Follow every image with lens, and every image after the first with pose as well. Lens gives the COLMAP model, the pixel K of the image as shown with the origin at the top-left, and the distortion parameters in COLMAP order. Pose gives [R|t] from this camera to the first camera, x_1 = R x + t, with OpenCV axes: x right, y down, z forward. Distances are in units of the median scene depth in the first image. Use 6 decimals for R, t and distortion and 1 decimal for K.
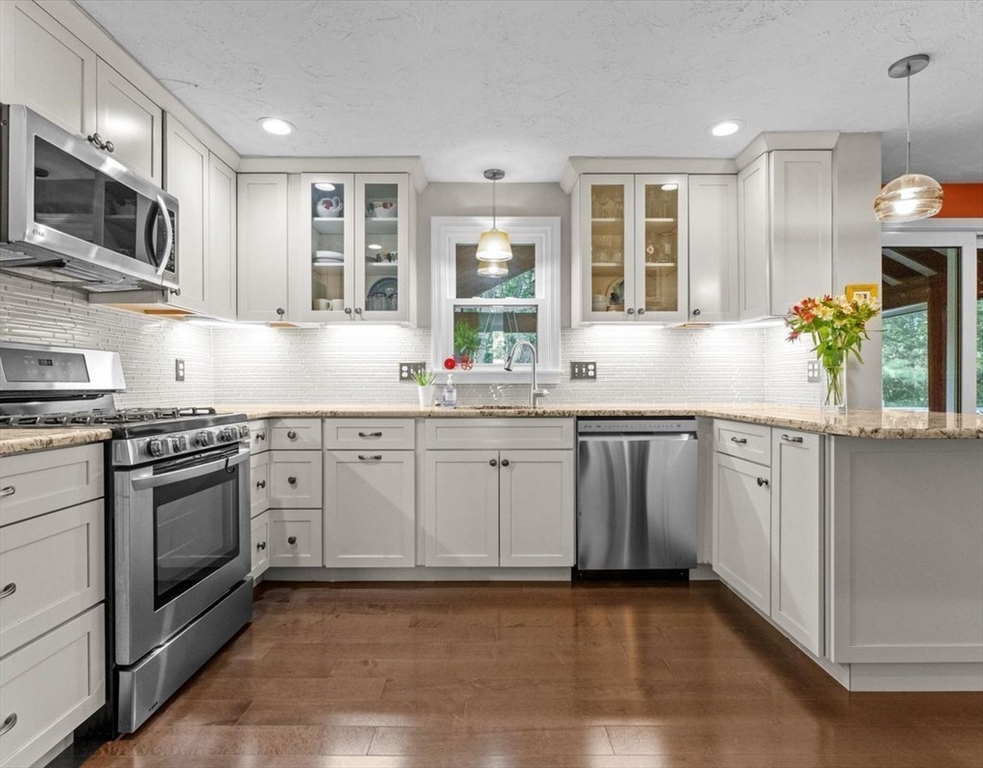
lens RADIAL K [[499.9, 0, 492.2], [0, 499.9, 384.8], [0, 0, 1]] dist [-0.000842, 0.000654]
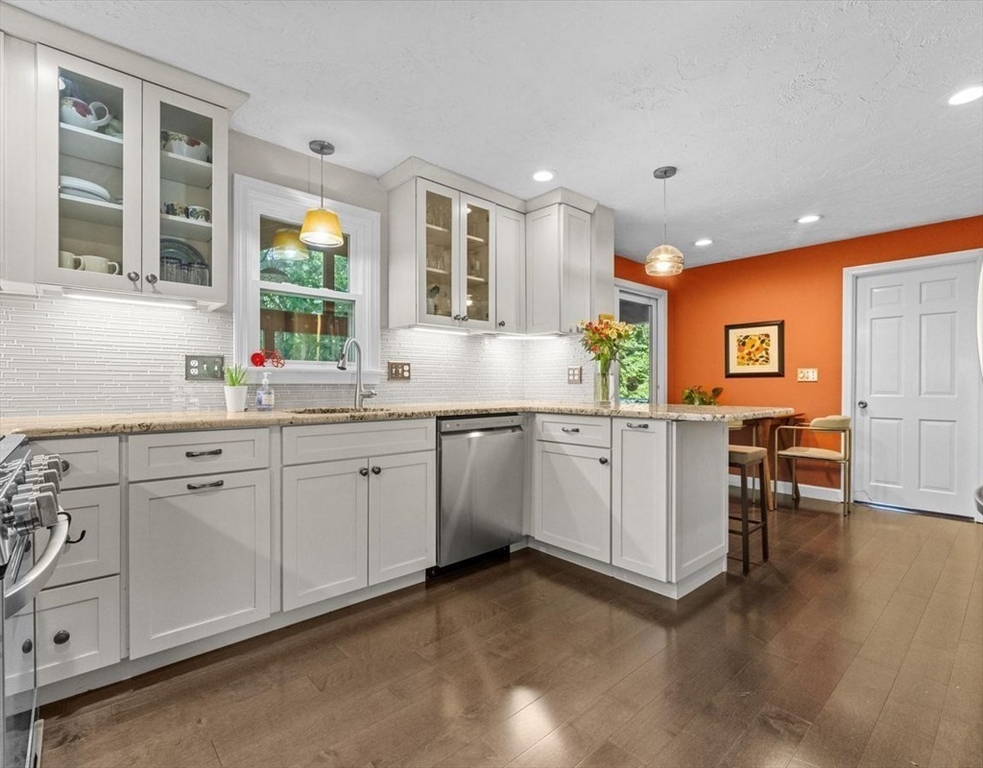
lens RADIAL K [[461.5, 0, 487.5], [0, 461.5, 385.0], [0, 0, 1]] dist [0.002978, 0.000100]
pose [[0.765782, 0.002898, 0.643094, -0.324143], [-0.001560, 0.999995, -0.002648, 0.001602], [-0.643099, 0.001024, 0.765783, 0.201053]]
